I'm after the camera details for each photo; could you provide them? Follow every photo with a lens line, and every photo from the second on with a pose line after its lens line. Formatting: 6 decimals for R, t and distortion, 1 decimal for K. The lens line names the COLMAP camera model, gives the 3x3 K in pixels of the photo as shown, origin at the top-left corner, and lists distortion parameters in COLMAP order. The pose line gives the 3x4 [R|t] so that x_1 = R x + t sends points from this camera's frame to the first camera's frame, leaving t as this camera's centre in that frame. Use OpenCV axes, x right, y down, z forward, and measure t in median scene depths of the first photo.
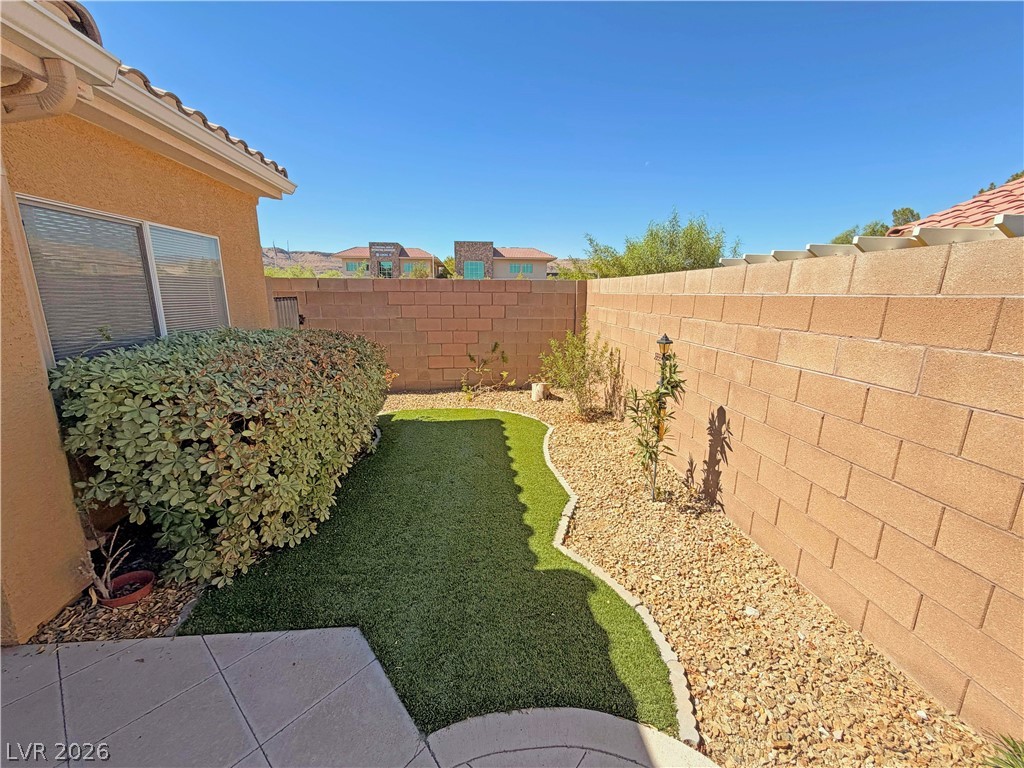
lens RADIAL K [[410.2, 0, 512.6], [0, 410.2, 383.9], [0, 0, 1]] dist [-0.000257, -0.000213]
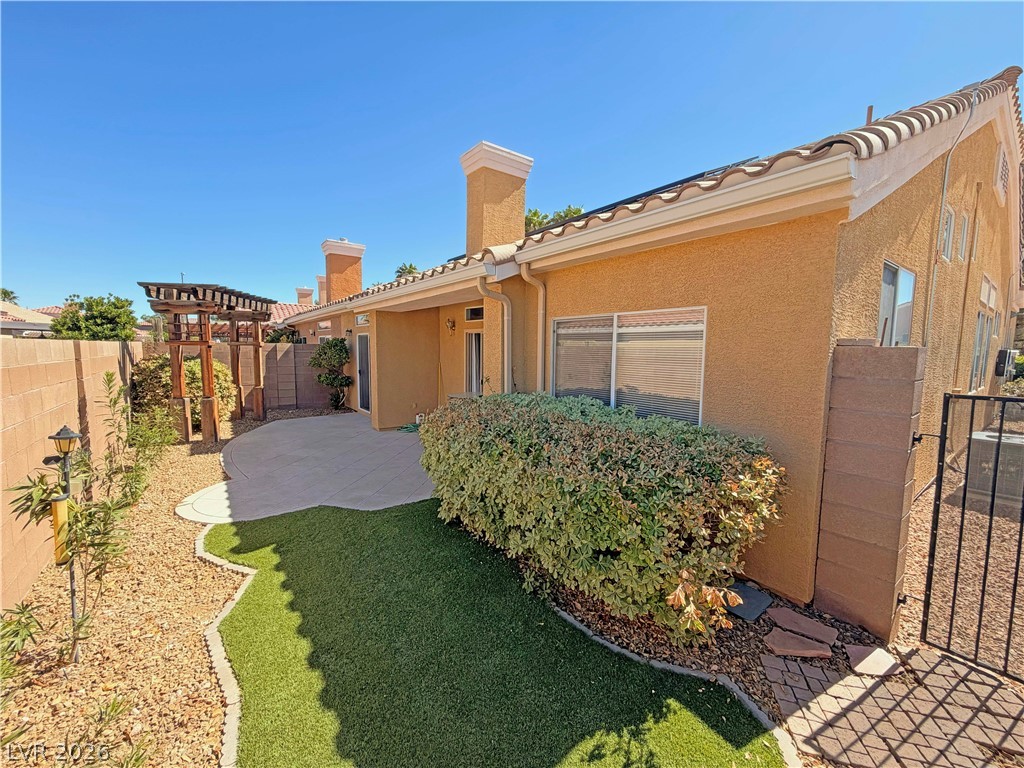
lens RADIAL K [[410.2, 0, 512.0], [0, 410.2, 382.9], [0, 0, 1]] dist [-0.000257, -0.000213]
pose [[-0.855632, 0.028573, -0.516796, 0.070570], [-0.133025, 0.952795, 0.272921, -0.594526], [0.500199, 0.302267, -0.811441, 2.353815]]
